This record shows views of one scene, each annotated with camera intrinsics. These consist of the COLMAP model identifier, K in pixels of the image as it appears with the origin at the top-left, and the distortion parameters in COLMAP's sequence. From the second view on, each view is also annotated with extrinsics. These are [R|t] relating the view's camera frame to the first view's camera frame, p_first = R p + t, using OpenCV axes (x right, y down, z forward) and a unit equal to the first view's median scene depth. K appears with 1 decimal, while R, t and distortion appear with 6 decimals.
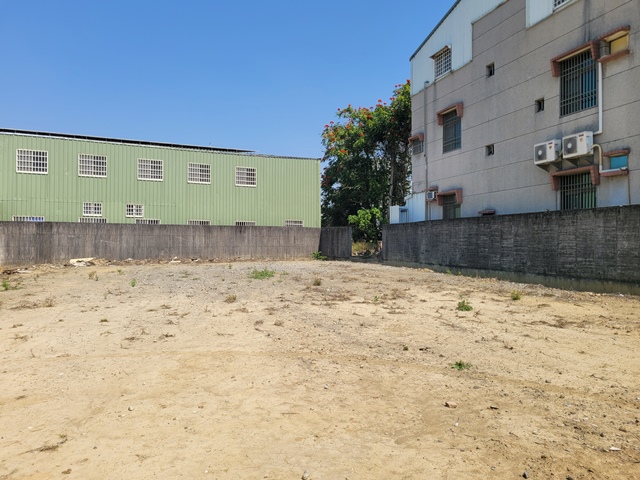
lens RADIAL K [[491.1, 0, 319.3], [0, 491.1, 240.6], [0, 0, 1]] dist [0.043502, -0.003364]
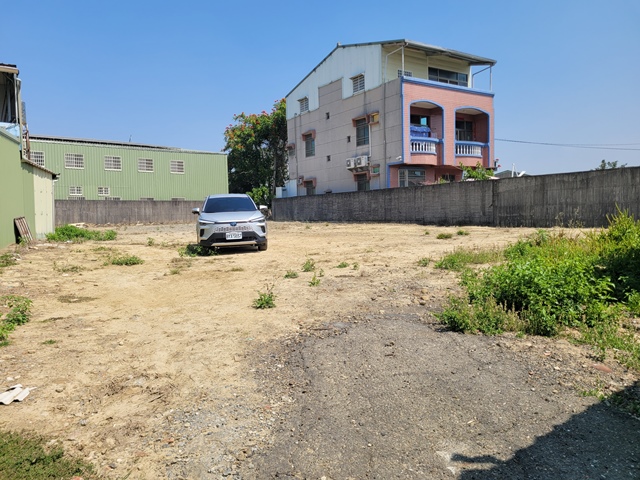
lens RADIAL K [[491.1, 0, 320.9], [0, 491.1, 240.9], [0, 0, 1]] dist [0.043502, -0.003364]
pose [[0.969140, -0.035350, 0.243964, -0.125550], [0.021935, 0.998105, 0.057487, 0.019031], [-0.245534, -0.050361, 0.968079, -0.676690]]
